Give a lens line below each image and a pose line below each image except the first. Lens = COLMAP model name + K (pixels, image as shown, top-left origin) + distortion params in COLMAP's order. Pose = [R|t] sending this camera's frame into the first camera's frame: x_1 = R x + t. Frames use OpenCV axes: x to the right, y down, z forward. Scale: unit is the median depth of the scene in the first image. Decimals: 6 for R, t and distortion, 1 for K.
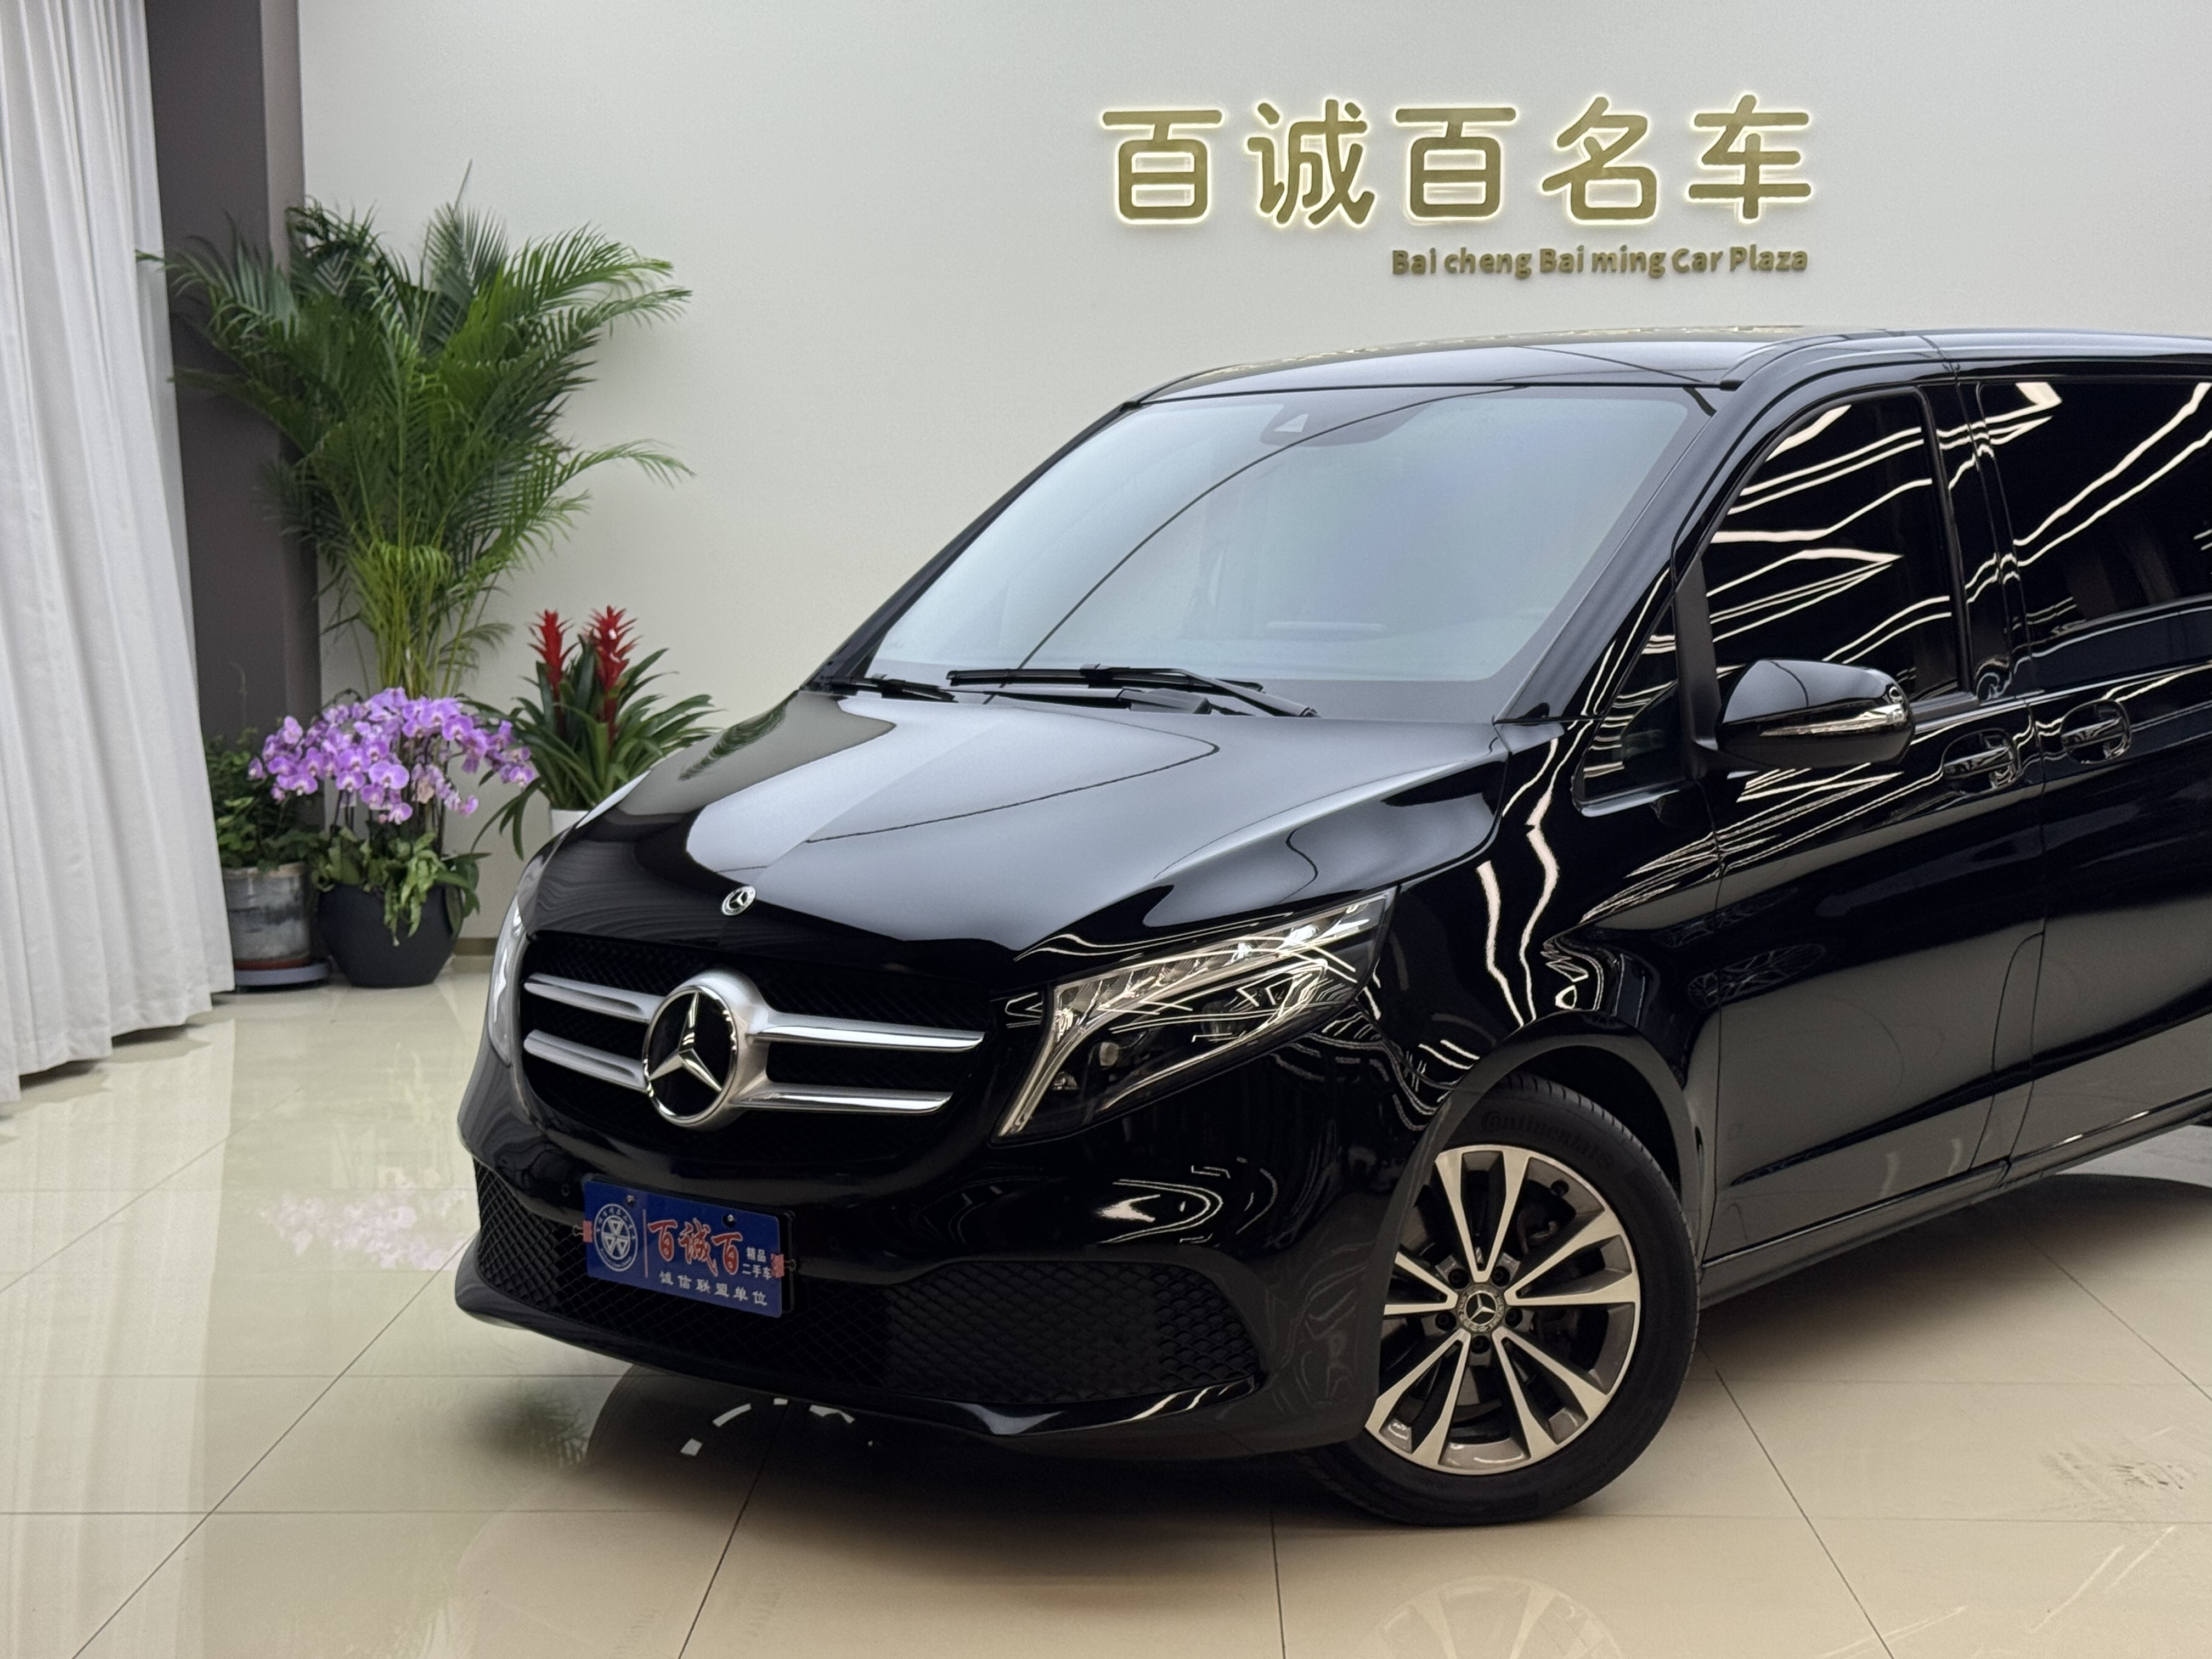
lens RADIAL K [[3535.5, 0, 1117.6], [0, 3535.5, 836.3], [0, 0, 1]] dist [0.161916, 0.000000]
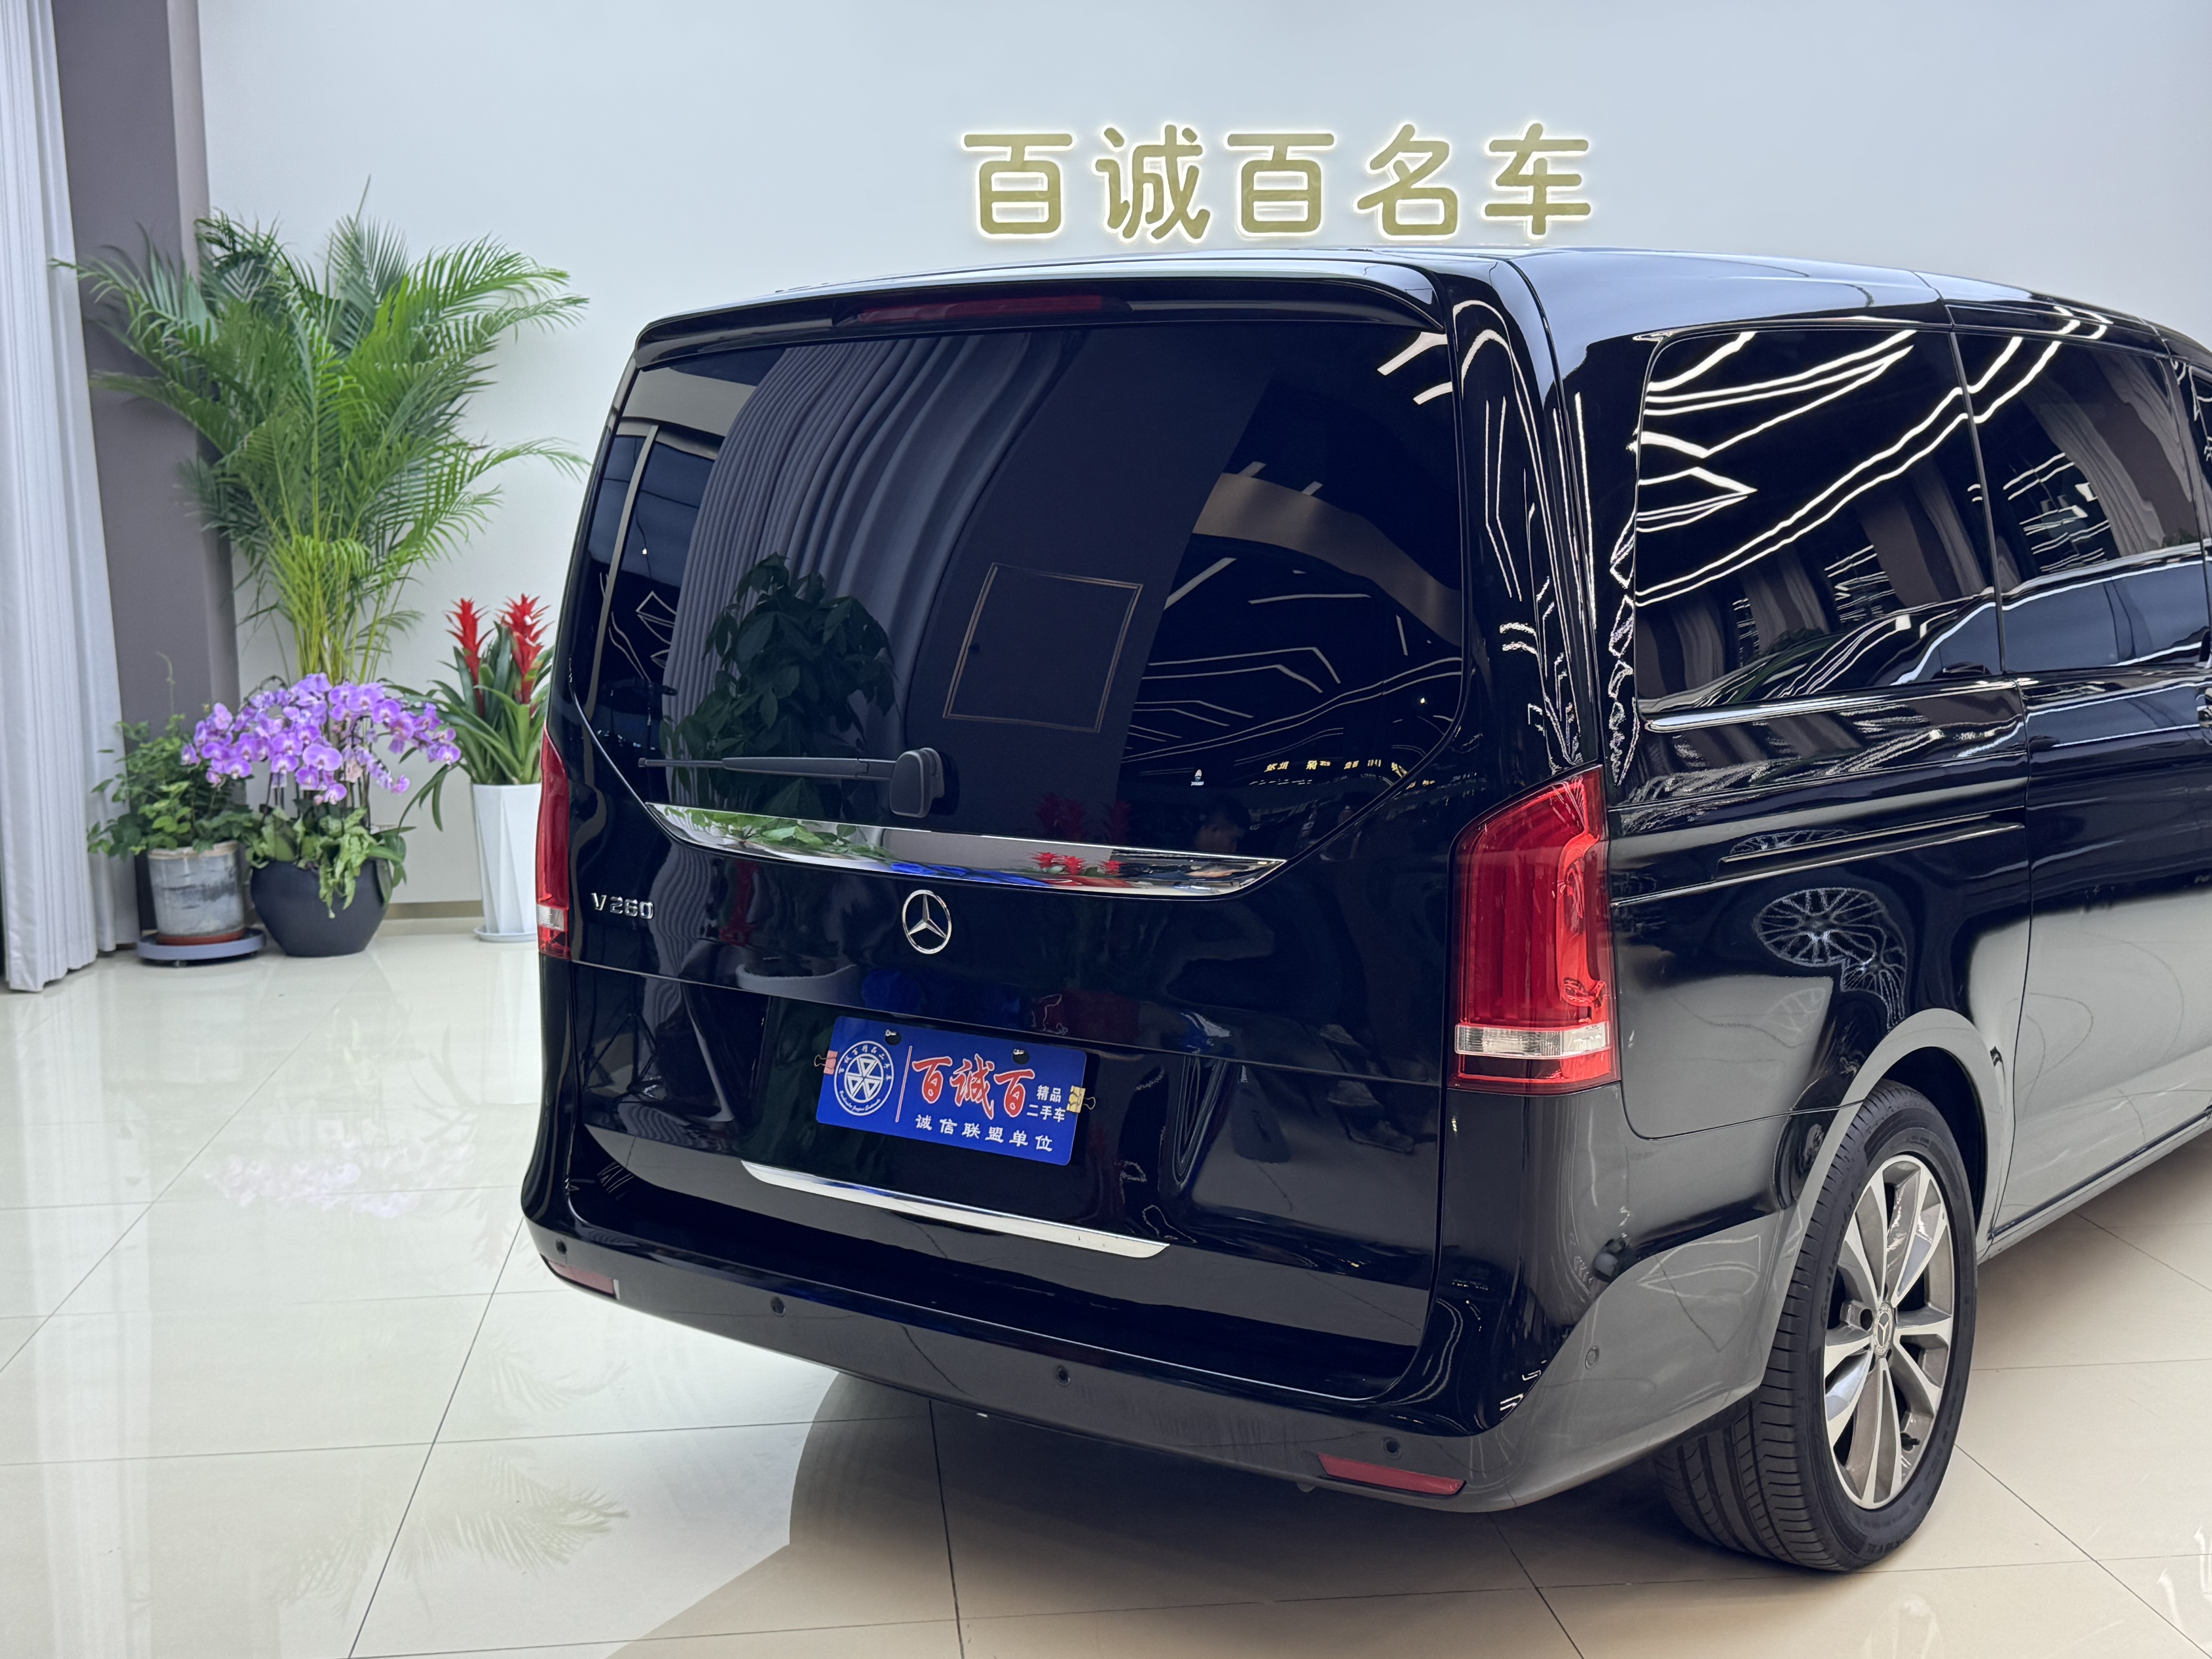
lens RADIAL K [[2673.4, 0, 1097.1], [0, 2673.4, 815.7], [0, 0, 1]] dist [0.134206, 0.000000]
pose [[0.992018, -0.025676, 0.123454, -0.072877], [0.022318, 0.999344, 0.028510, -0.017065], [-0.124105, -0.025527, 0.991941, 0.168537]]
